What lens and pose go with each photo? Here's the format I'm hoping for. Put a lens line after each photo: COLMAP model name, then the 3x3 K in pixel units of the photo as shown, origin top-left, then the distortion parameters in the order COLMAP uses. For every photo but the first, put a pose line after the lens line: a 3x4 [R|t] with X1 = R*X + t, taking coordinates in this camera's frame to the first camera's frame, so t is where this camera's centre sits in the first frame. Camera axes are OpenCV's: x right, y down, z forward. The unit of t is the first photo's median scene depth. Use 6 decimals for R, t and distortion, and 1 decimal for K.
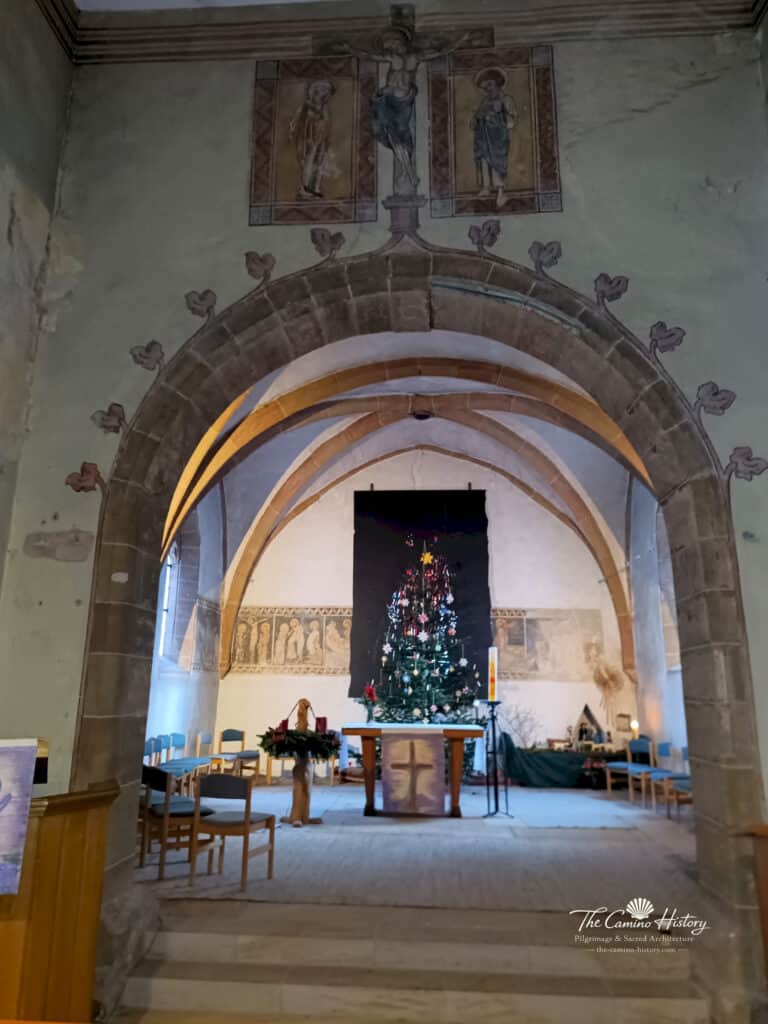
lens RADIAL K [[726.5, 0, 384.0], [0, 726.5, 512.0], [0, 0, 1]] dist [0.002128, 0.000055]
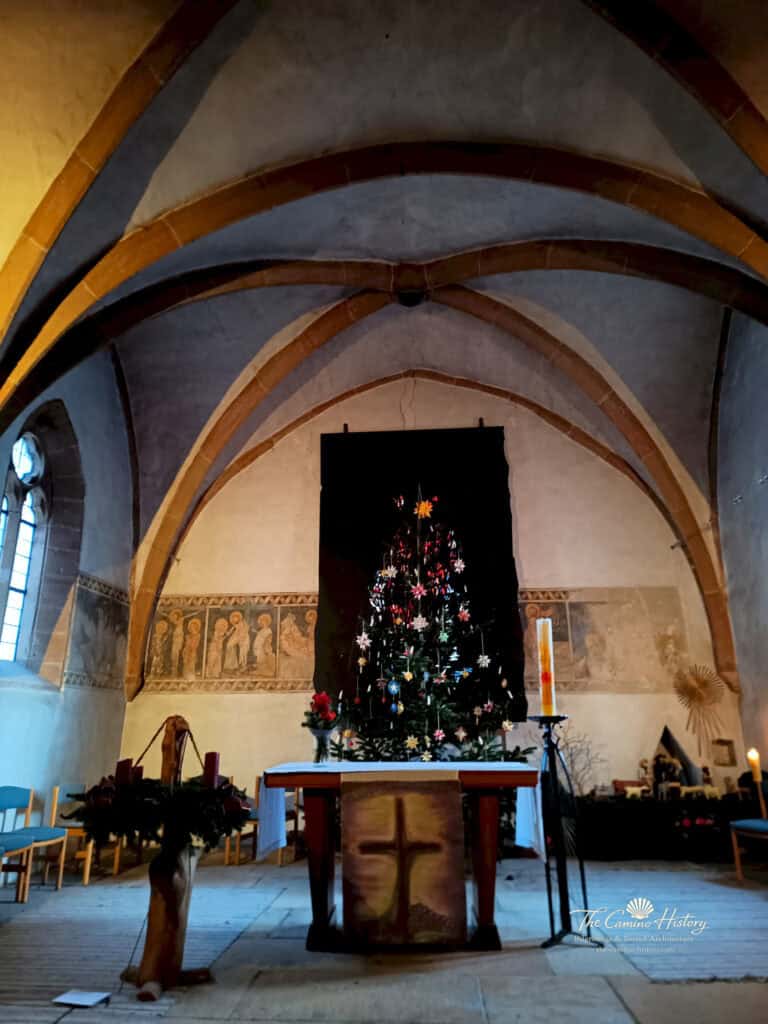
lens RADIAL K [[699.7, 0, 384.0], [0, 699.7, 512.0], [0, 0, 1]] dist [0.000511, -0.001986]
pose [[0.999753, -0.022210, -0.000862, 0.022429], [0.022121, 0.998050, -0.058375, 0.098263], [0.002157, 0.058341, 0.998294, 0.339212]]
